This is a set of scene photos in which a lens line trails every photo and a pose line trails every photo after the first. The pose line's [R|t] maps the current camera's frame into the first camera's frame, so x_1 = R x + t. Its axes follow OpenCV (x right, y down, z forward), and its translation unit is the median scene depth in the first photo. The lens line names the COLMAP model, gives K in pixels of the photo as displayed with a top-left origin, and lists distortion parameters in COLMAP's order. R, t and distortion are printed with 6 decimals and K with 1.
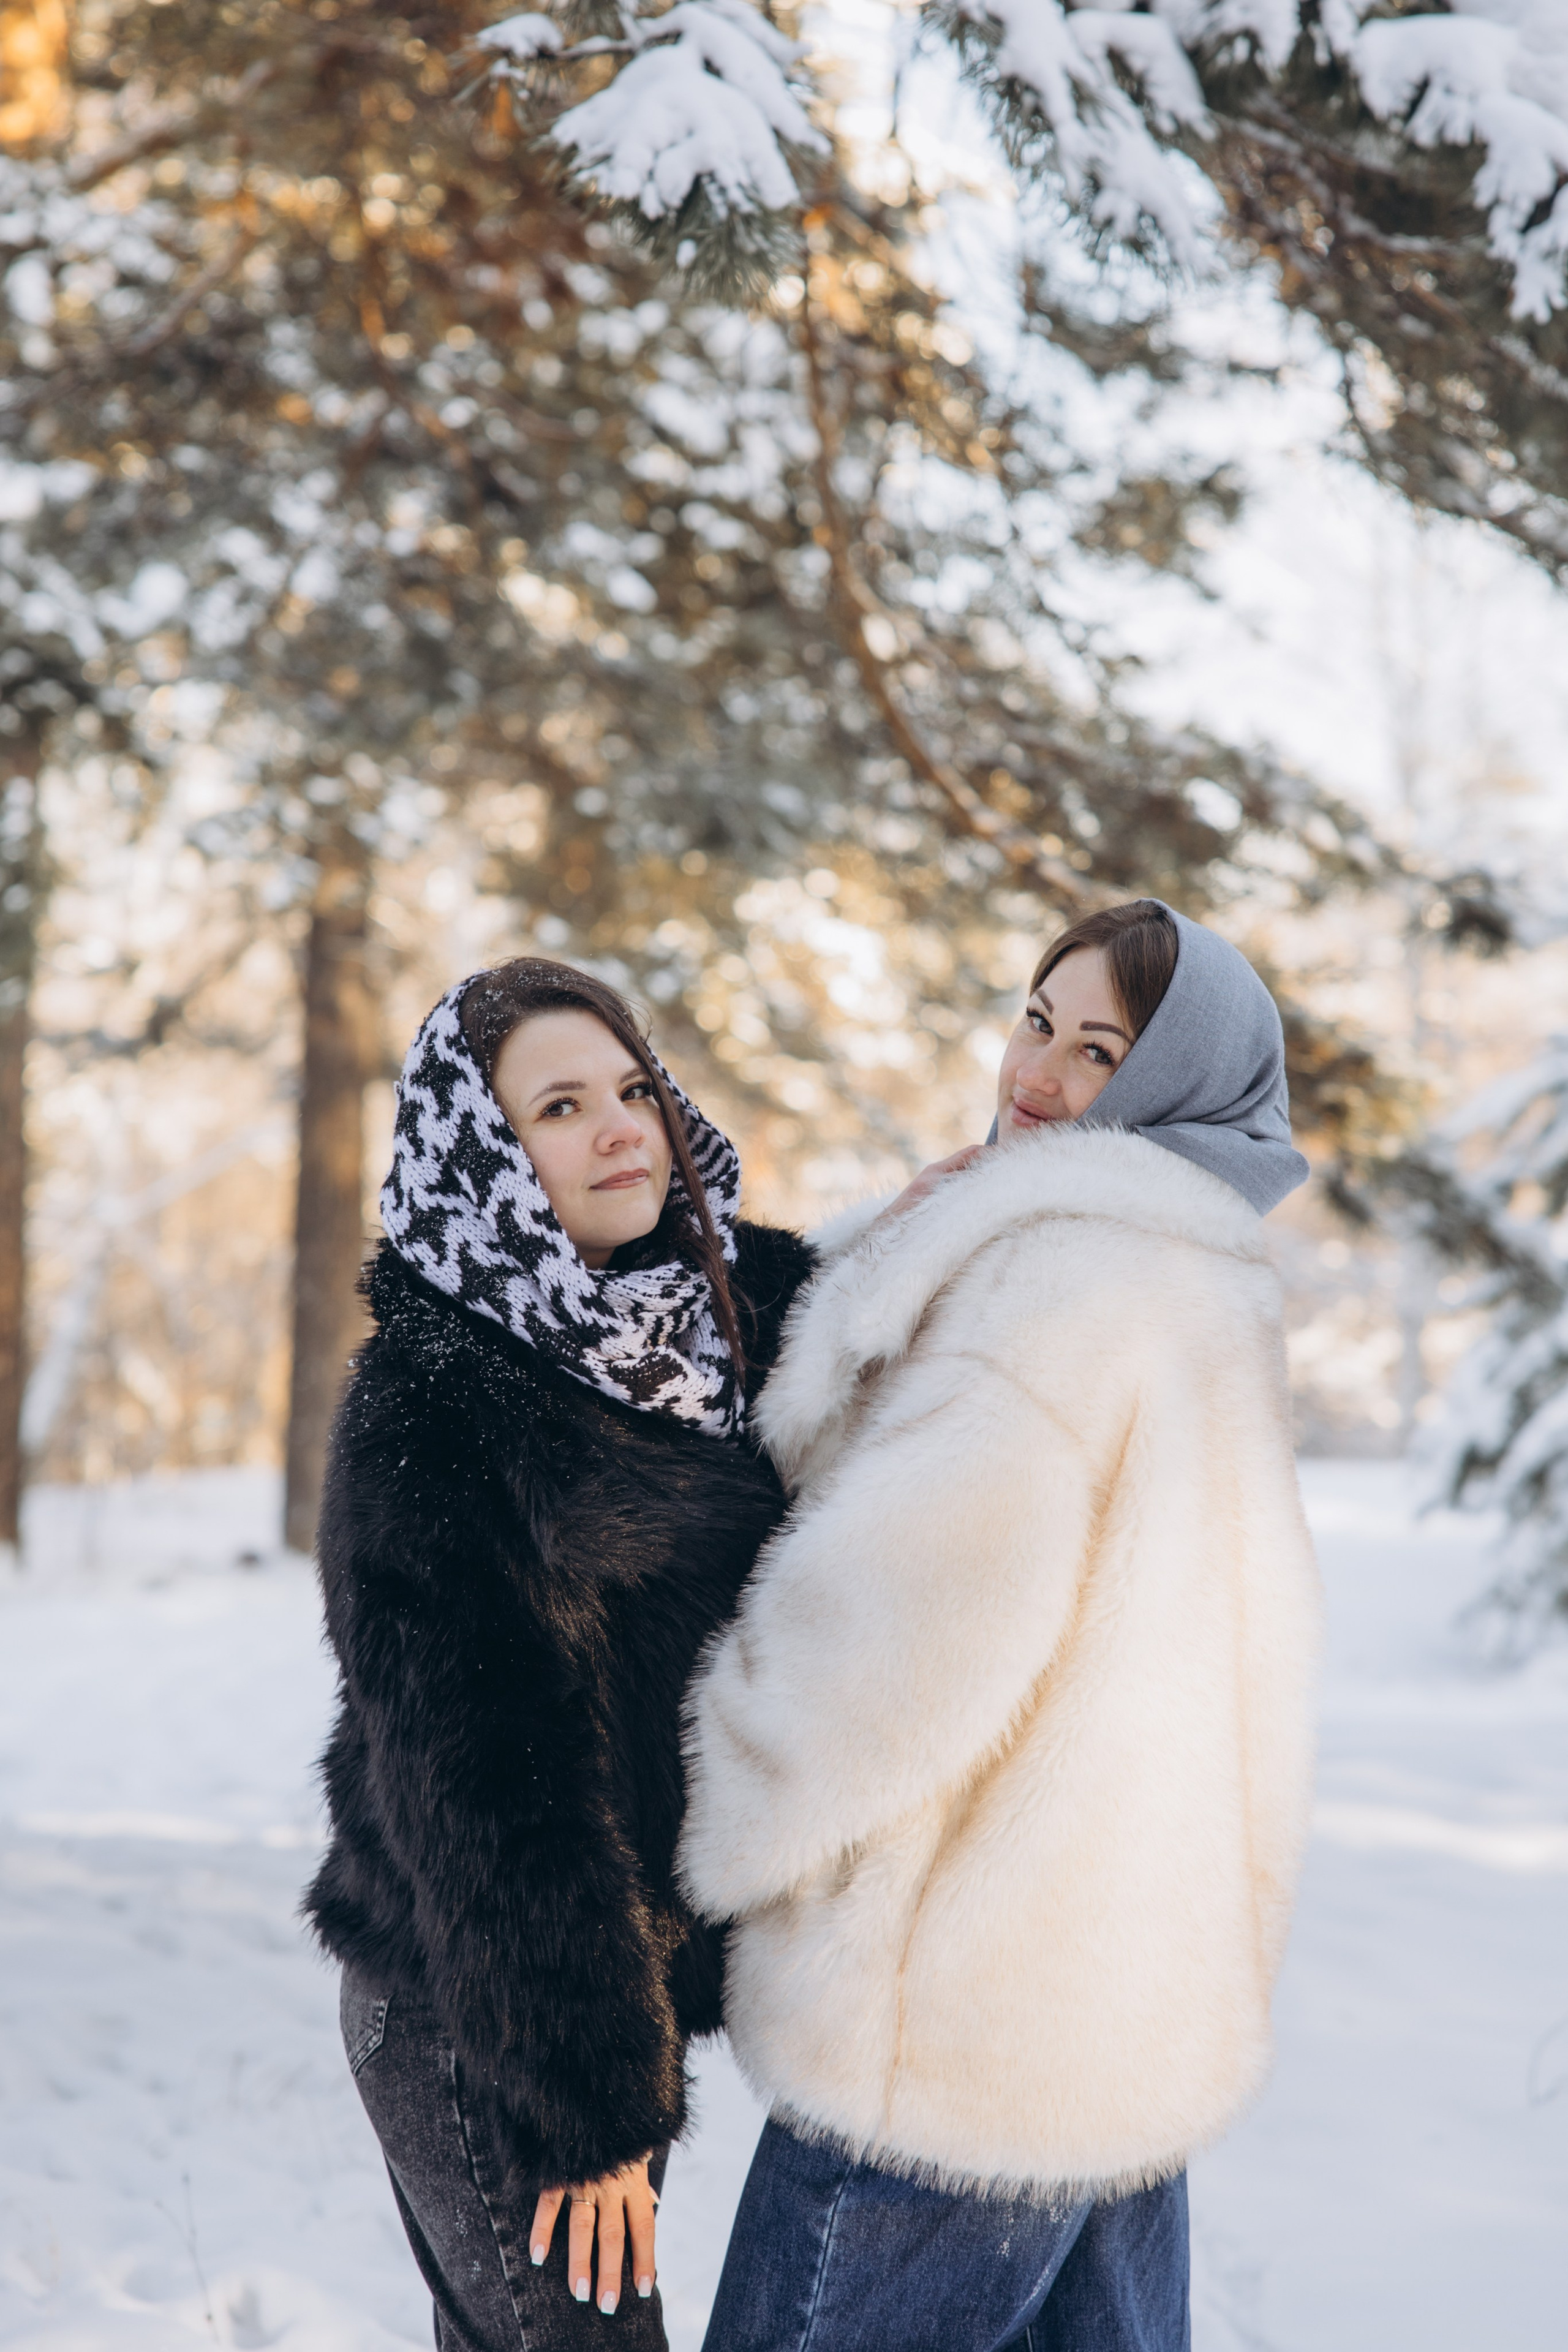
lens RADIAL K [[4715.0, 0, 784.0], [0, 4715.0, 1176.0], [0, 0, 1]] dist [0.251711, -0.489327]
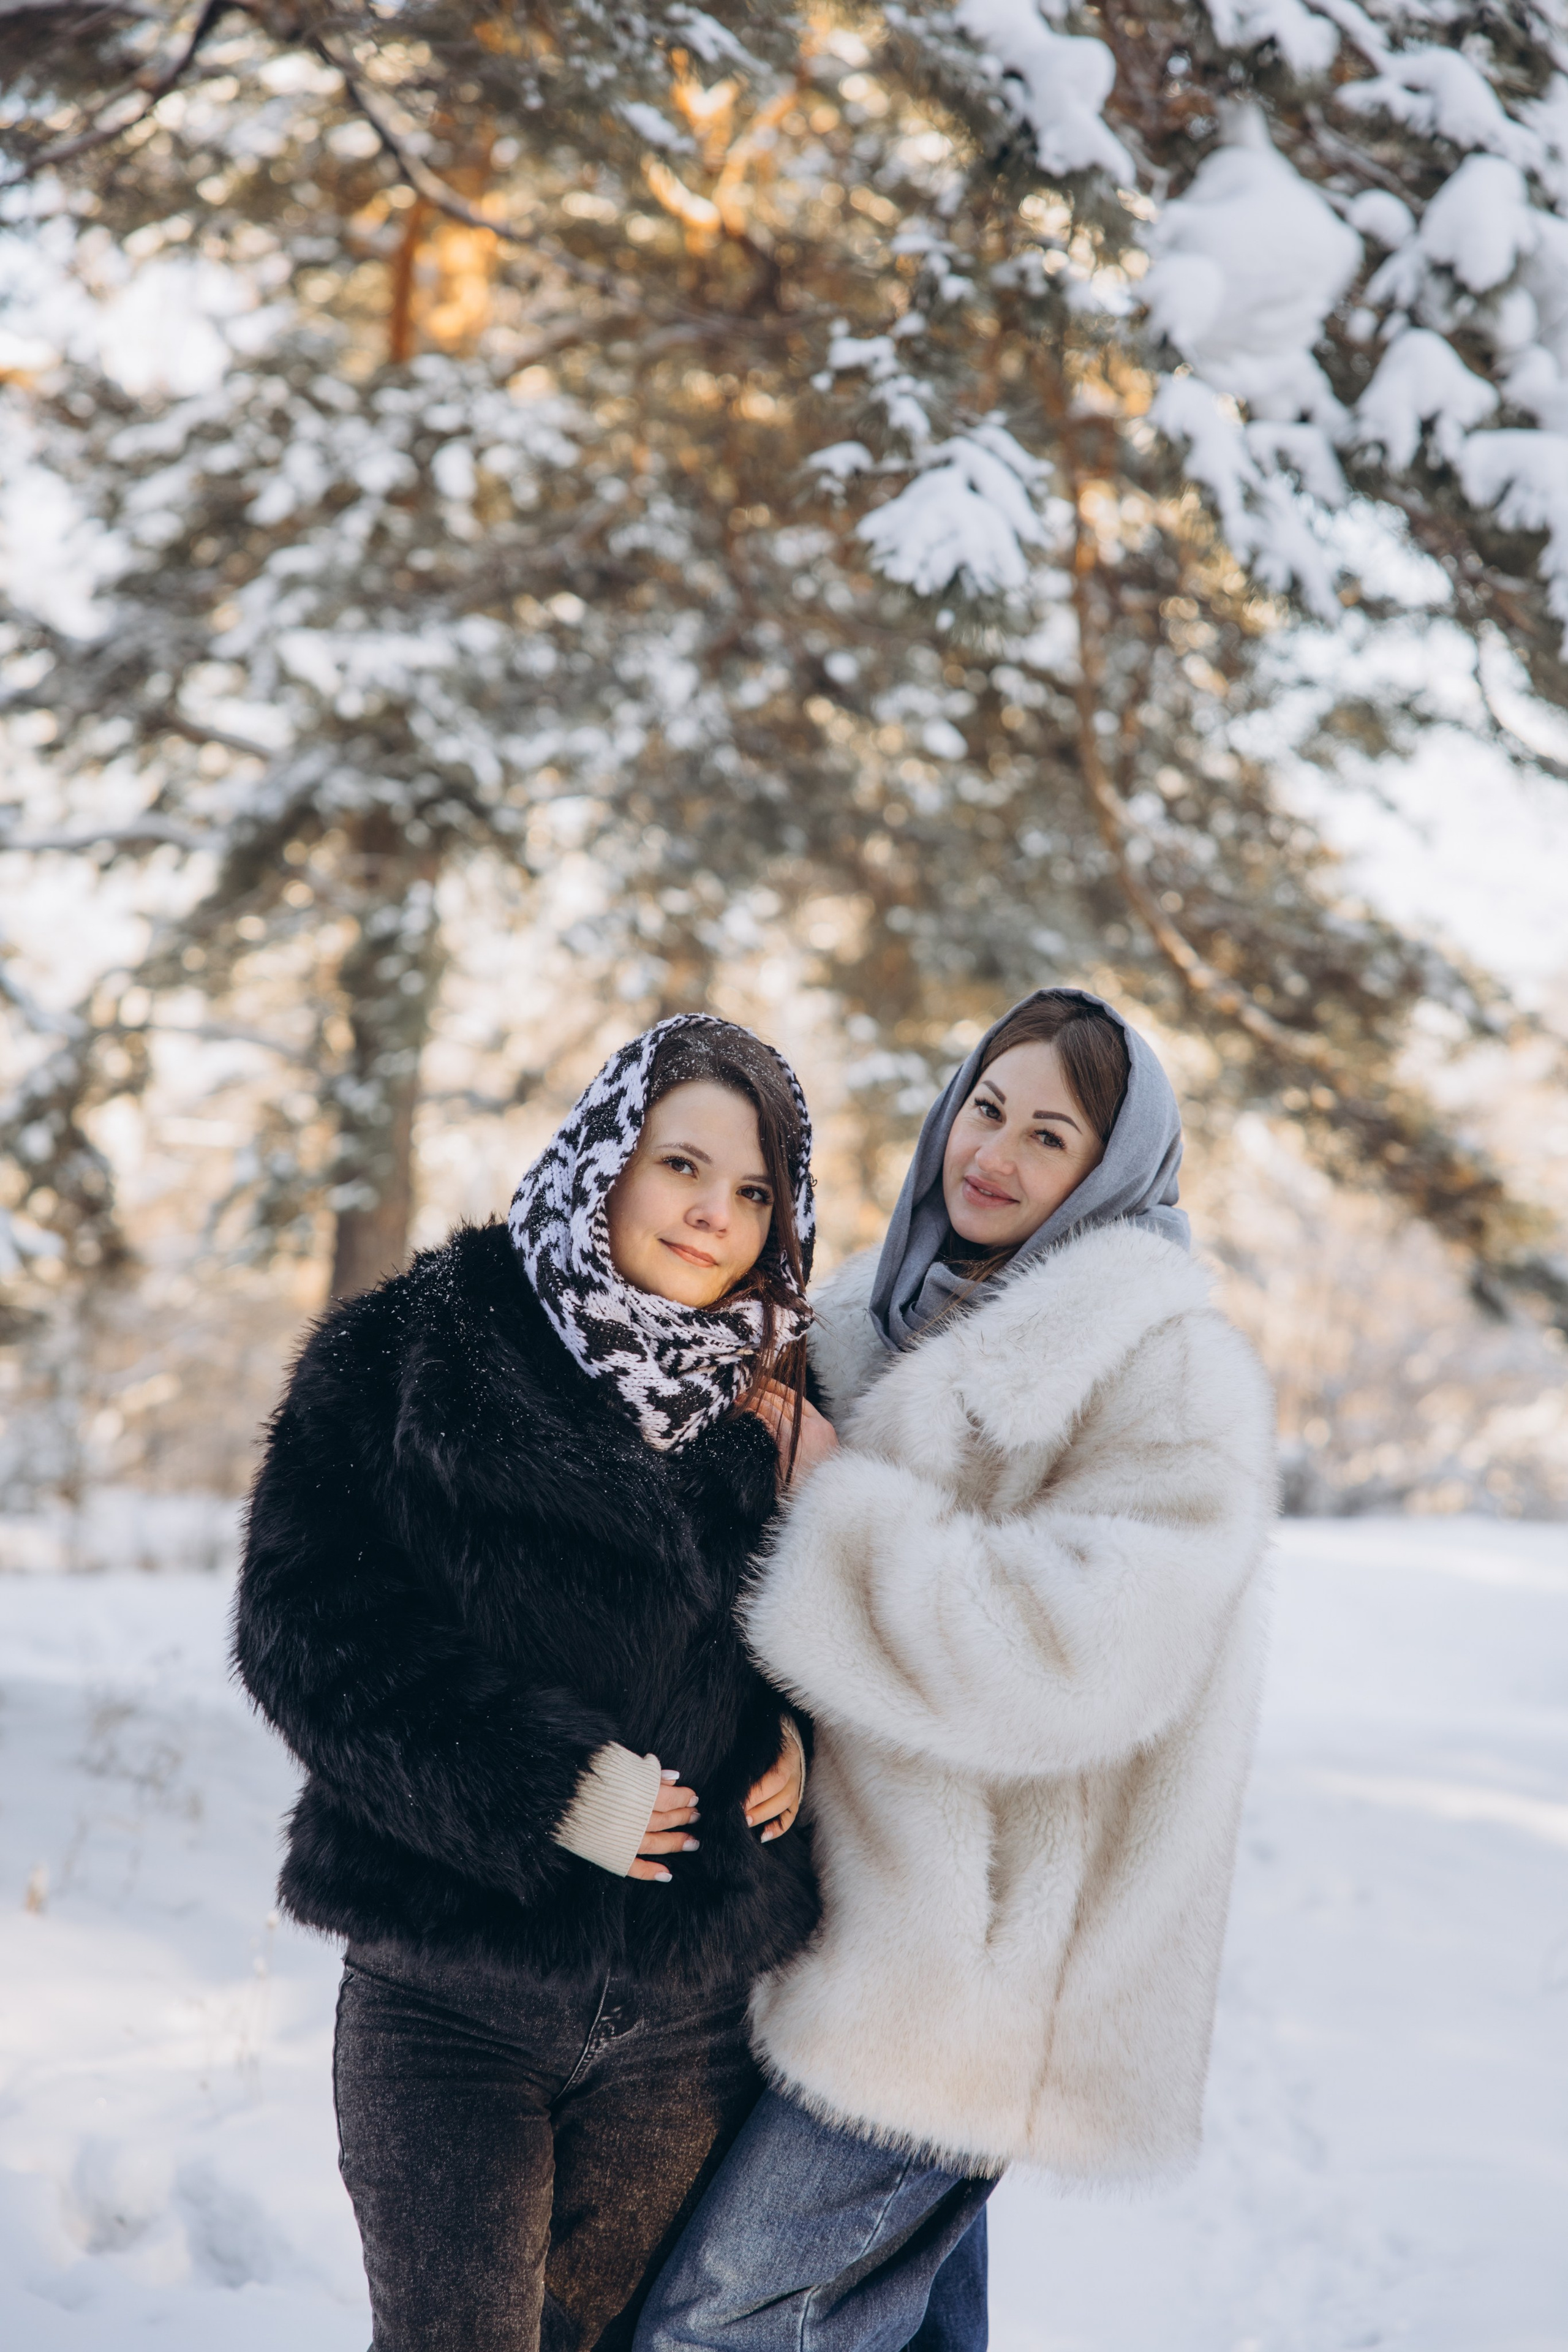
lens RADIAL K [[4715.0, 0, 784.0], [0, 4715.0, 1176.0], [0, 0, 1]] dist [0.251711, -0.489327]
pose [[0.996131, 0.052938, -0.070142, 0.020645], [-0.053646, 0.998526, -0.008247, -0.005749], [0.069602, 0.011978, 0.997503, -0.223044]]
